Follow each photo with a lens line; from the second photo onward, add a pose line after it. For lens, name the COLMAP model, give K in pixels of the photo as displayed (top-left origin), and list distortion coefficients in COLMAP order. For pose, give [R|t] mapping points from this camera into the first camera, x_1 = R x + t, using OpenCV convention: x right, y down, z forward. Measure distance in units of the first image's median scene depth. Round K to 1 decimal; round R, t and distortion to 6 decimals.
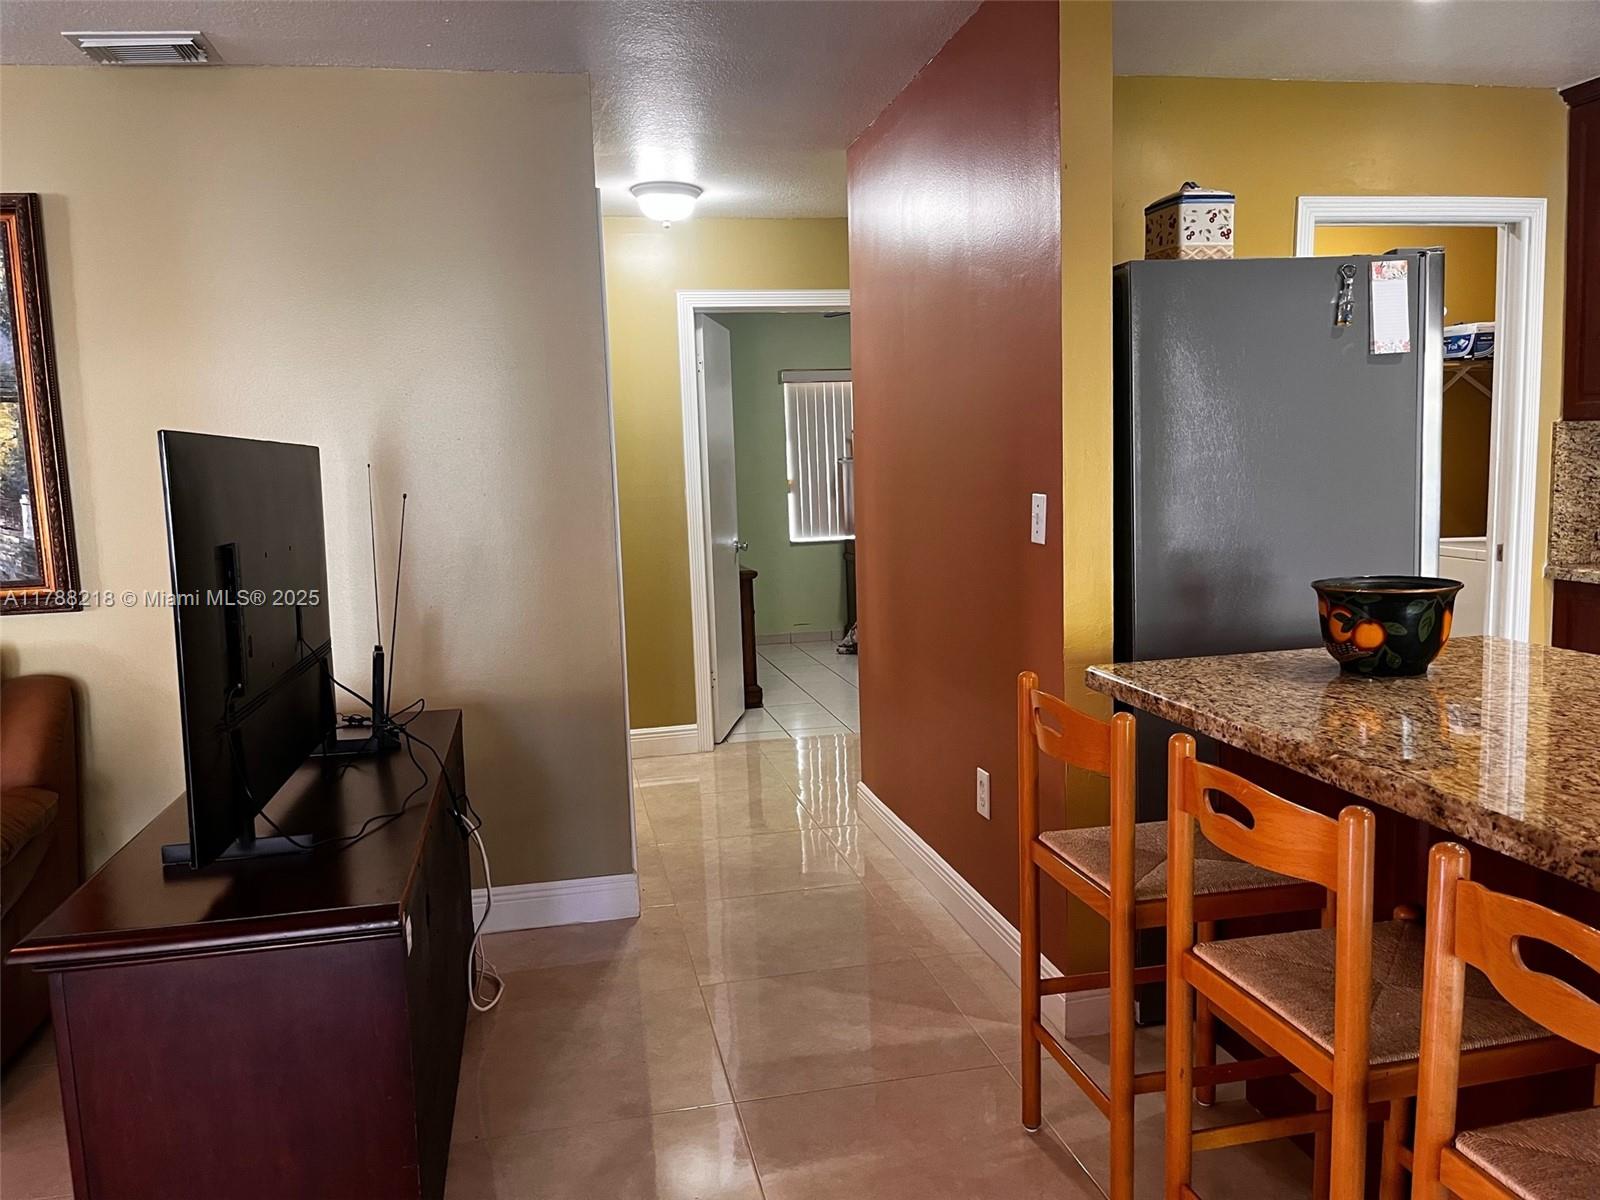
lens RADIAL K [[1218.2, 0, 797.3], [0, 1218.2, 611.0], [0, 0, 1]] dist [0.020244, -0.035480]
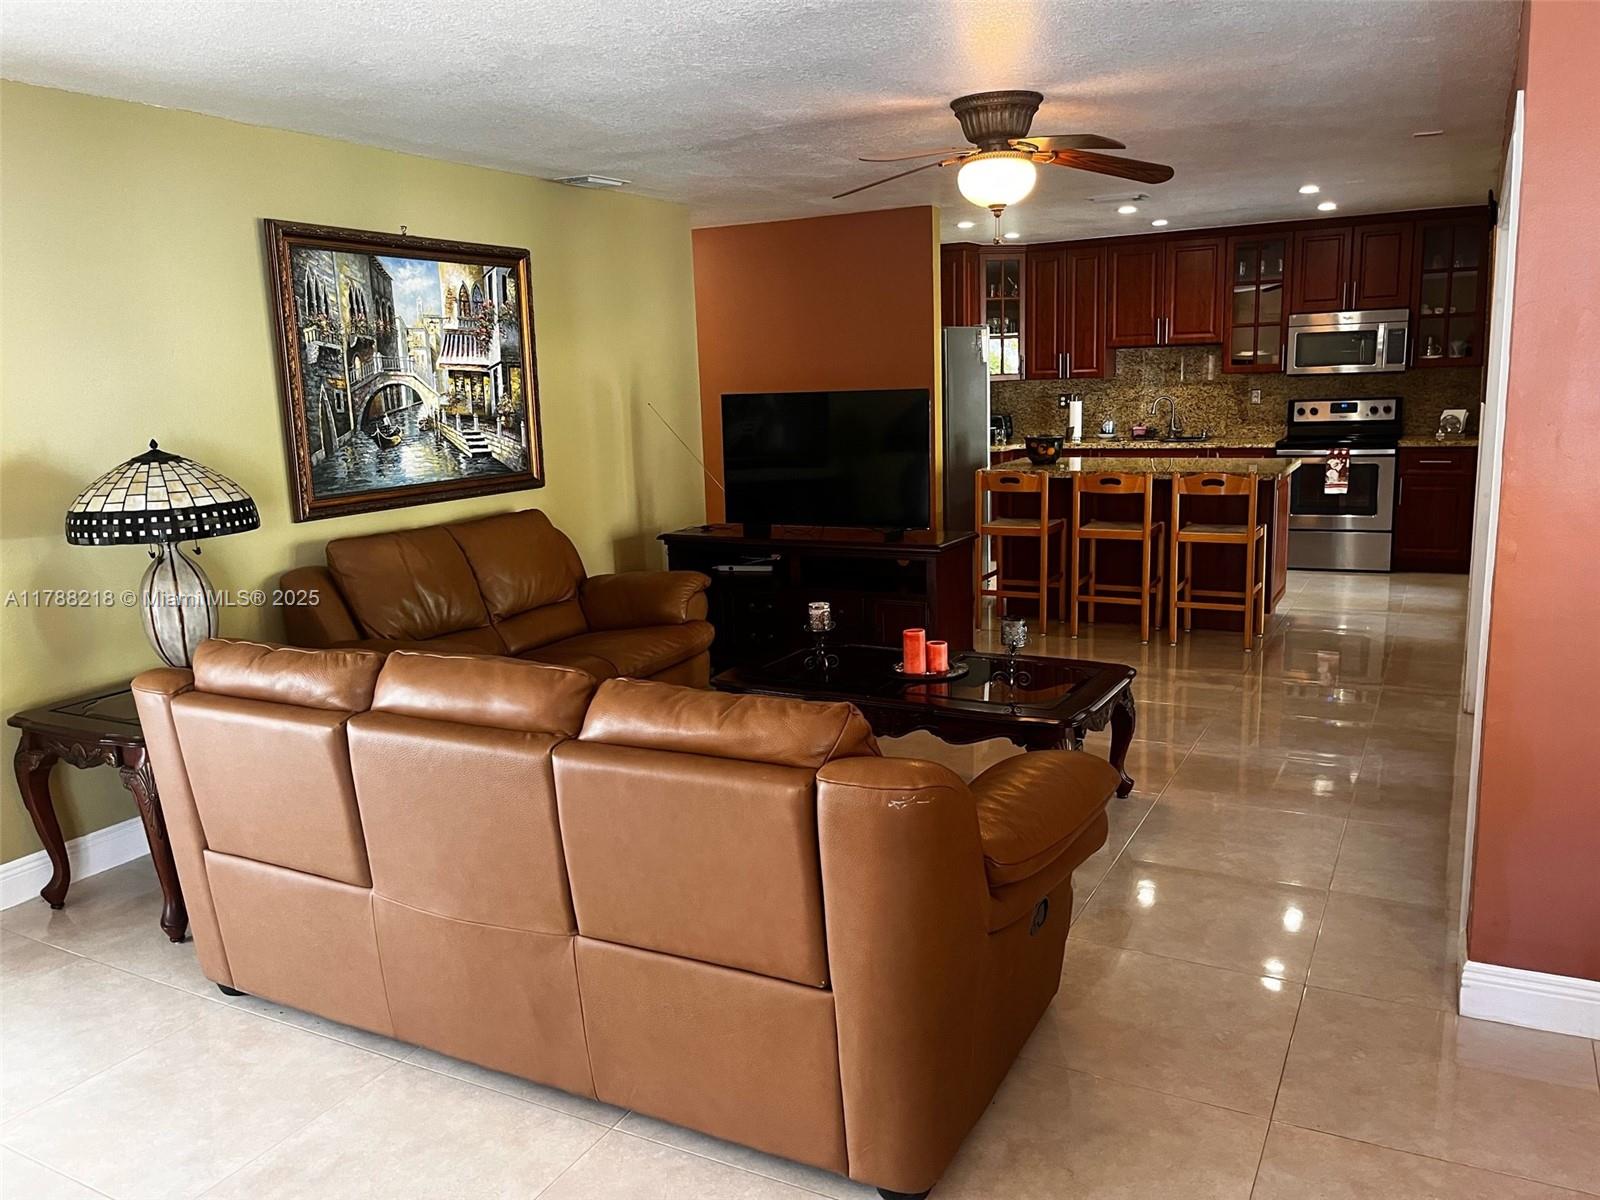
lens RADIAL K [[1218.2, 0, 784.3], [0, 1218.2, 606.7], [0, 0, 1]] dist [0.020244, -0.035480]
pose [[0.649161, -0.129199, 0.749598, -2.446366], [0.102484, 0.991340, 0.082113, 0.089563], [-0.753715, 0.023517, 0.656780, -0.602804]]
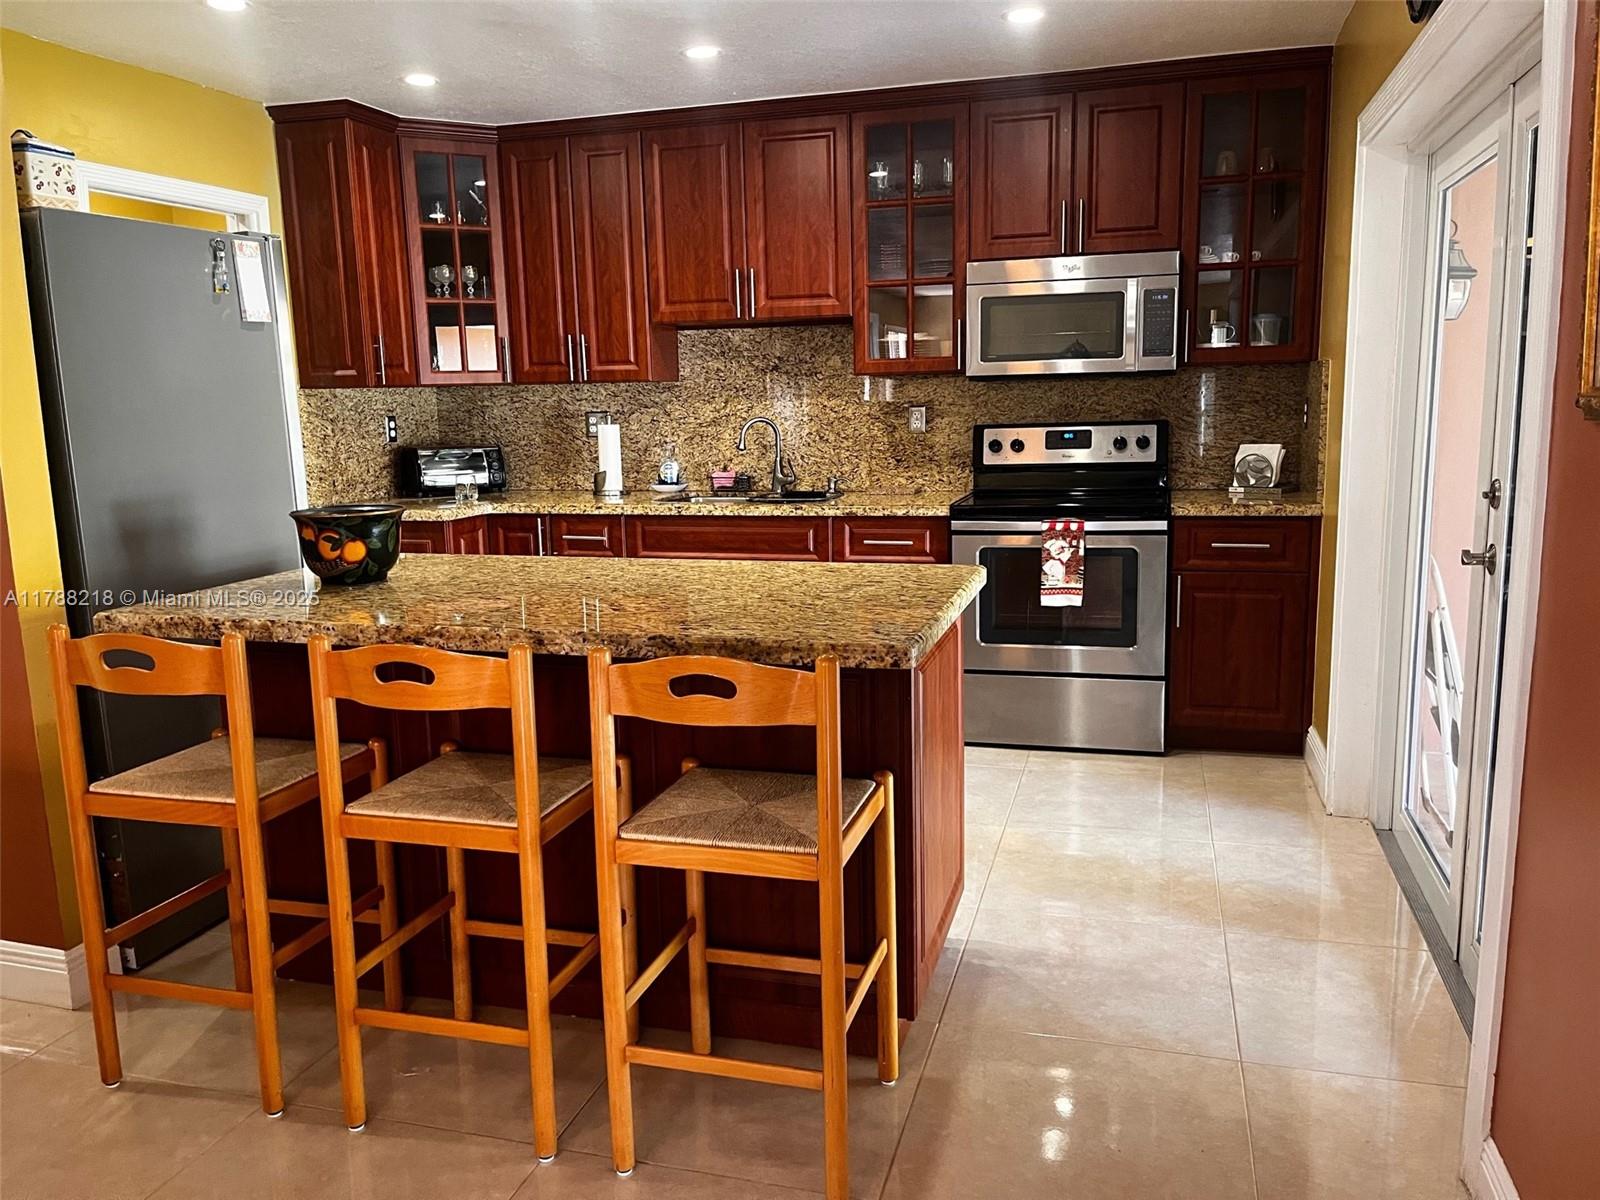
lens RADIAL K [[1218.2, 0, 807.0], [0, 1218.2, 596.7], [0, 0, 1]] dist [0.020244, -0.035480]
pose [[0.460175, -0.119354, 0.879769, -0.396055], [0.112700, 0.990759, 0.075462, 0.023037], [-0.880646, 0.064424, 0.469374, 0.017209]]
